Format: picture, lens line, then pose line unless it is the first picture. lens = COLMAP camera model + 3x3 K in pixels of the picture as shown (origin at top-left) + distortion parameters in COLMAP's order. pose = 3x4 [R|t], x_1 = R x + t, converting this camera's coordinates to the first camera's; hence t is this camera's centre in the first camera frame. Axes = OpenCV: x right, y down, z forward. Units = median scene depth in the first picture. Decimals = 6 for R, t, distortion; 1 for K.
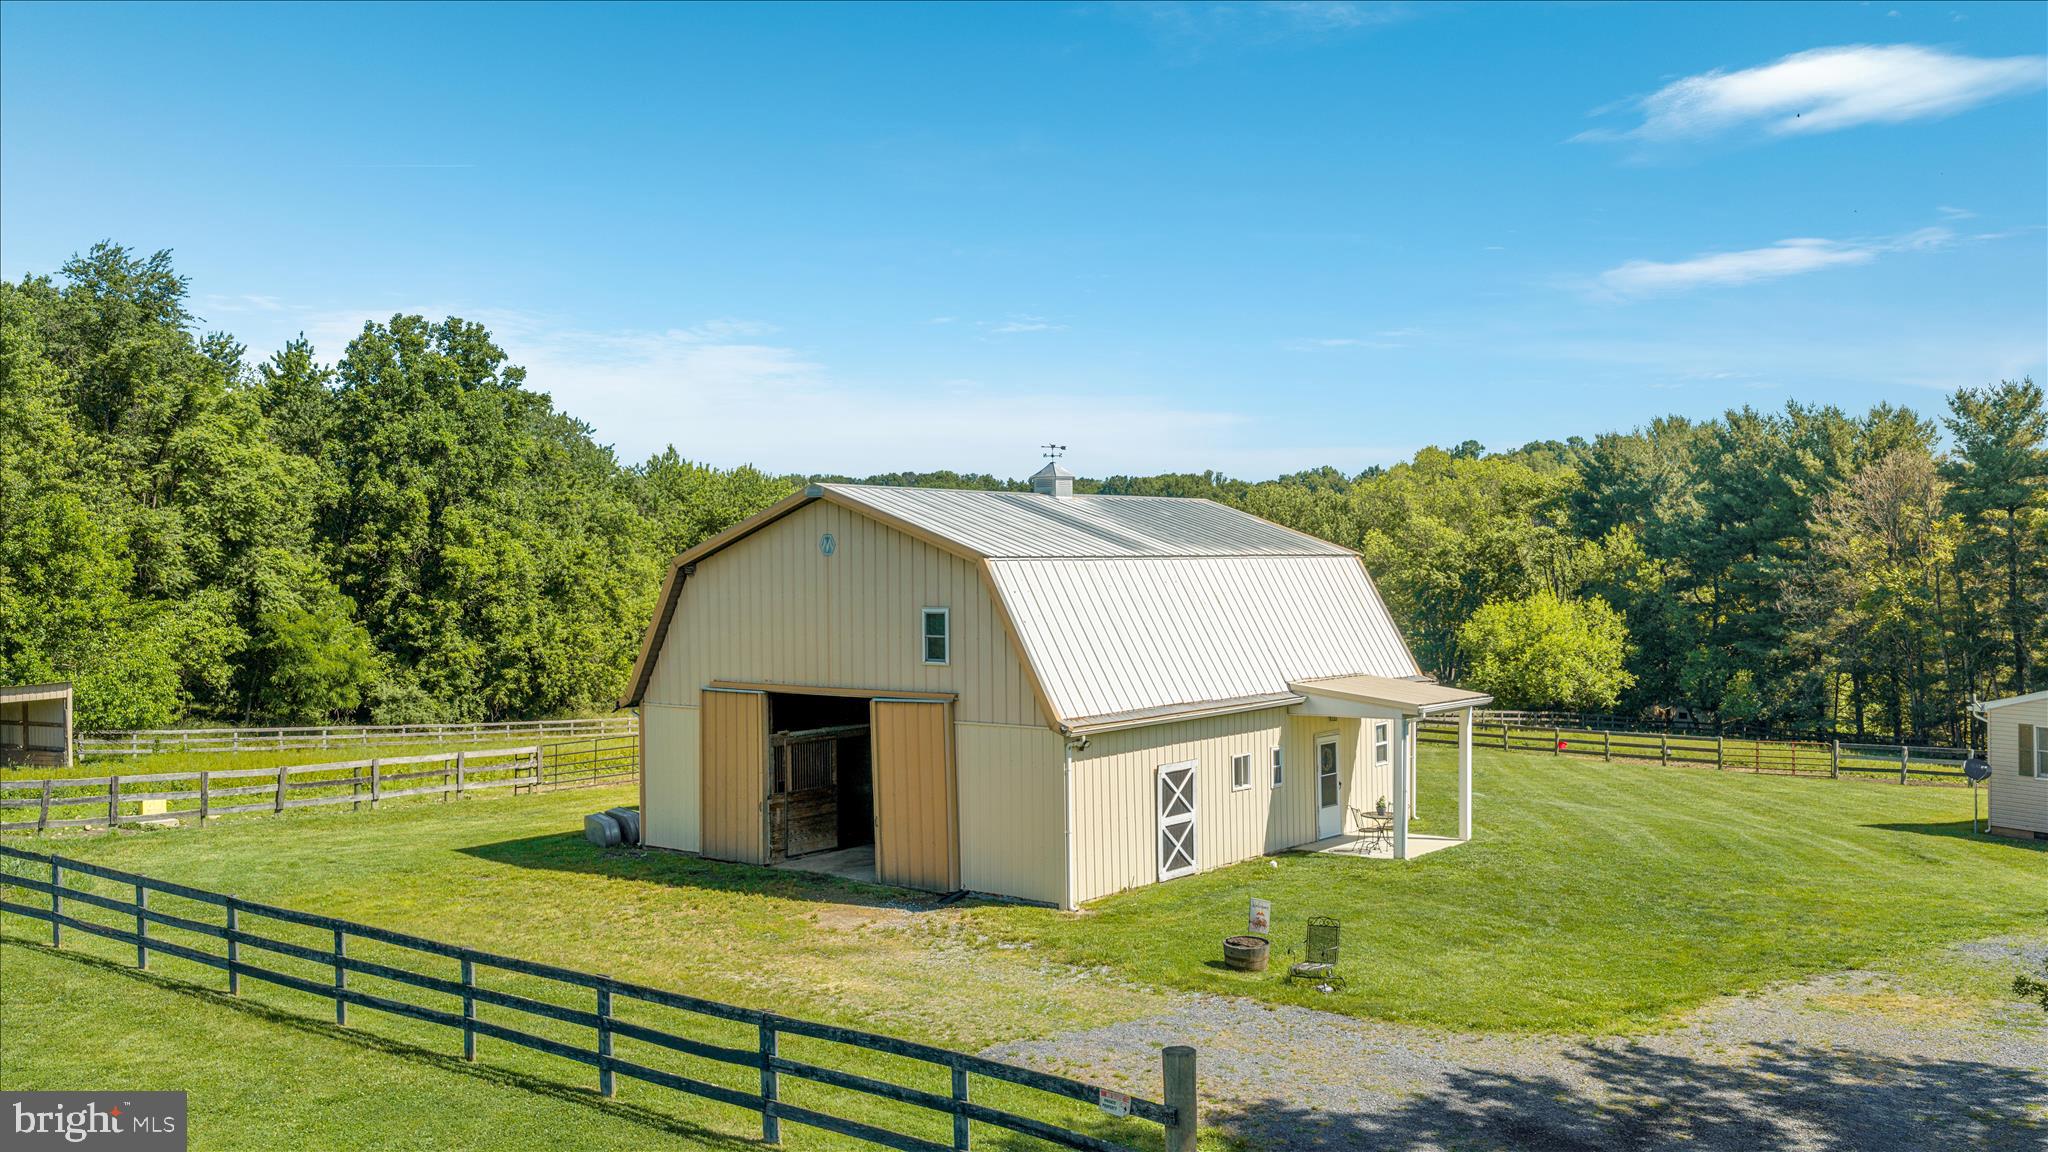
lens RADIAL K [[1696.5, 0, 1024.0], [0, 1696.5, 576.0], [0, 0, 1]] dist [0.034107, -0.075560]
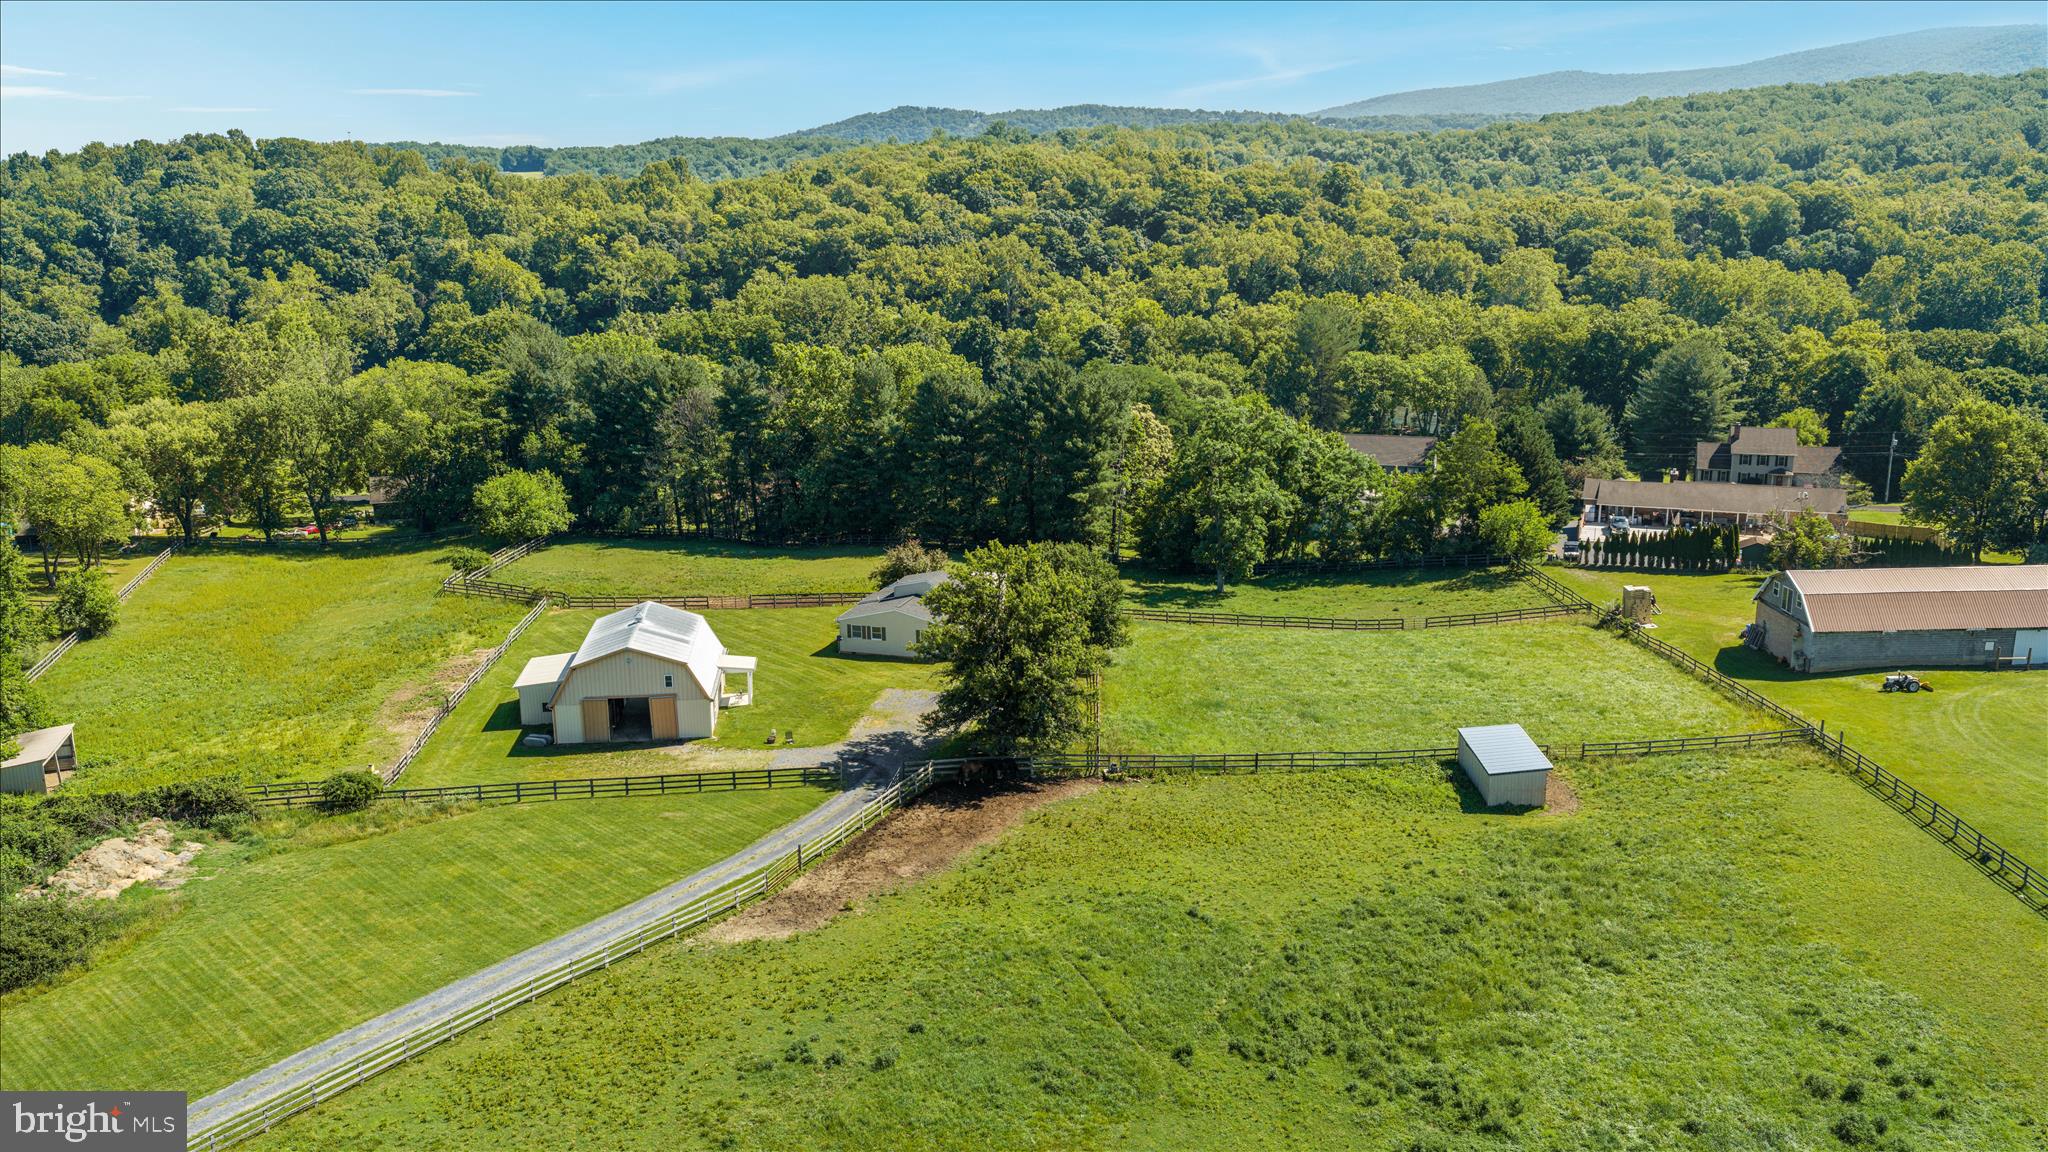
lens RADIAL K [[1696.5, 0, 1024.0], [0, 1696.5, 576.0], [0, 0, 1]] dist [0.034107, -0.075560]
pose [[0.701794, -0.171116, 0.691523, -0.630390], [0.005126, 0.971911, 0.235295, -0.329890], [-0.712361, -0.161584, 0.682958, -0.669868]]
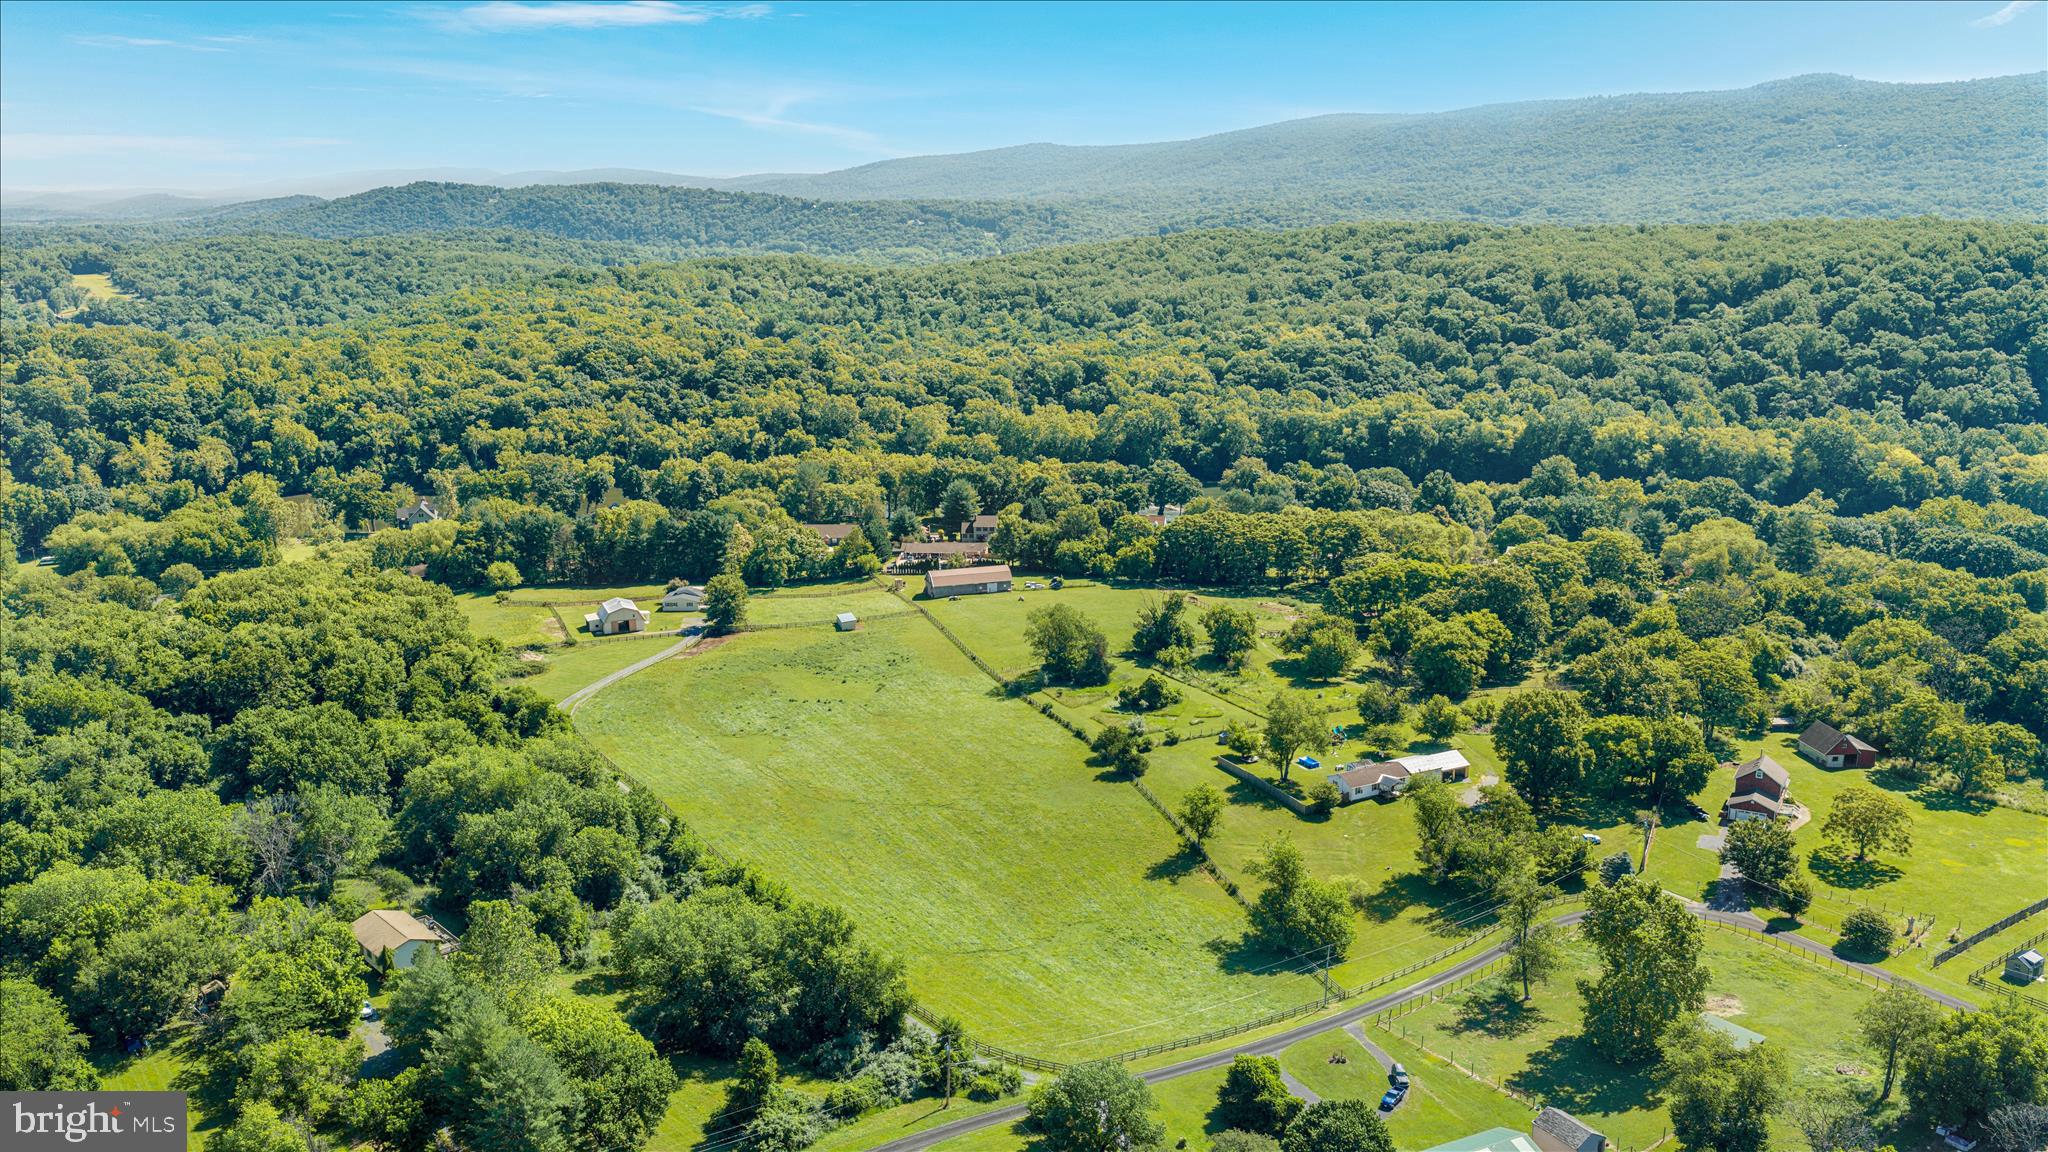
lens RADIAL K [[1696.5, 0, 1024.0], [0, 1696.5, 576.0], [0, 0, 1]] dist [0.034107, -0.075560]
pose [[0.477174, -0.189544, 0.858125, -3.289208], [0.004039, 0.976926, 0.213539, -1.028950], [-0.878800, -0.098429, 0.466929, -2.661226]]
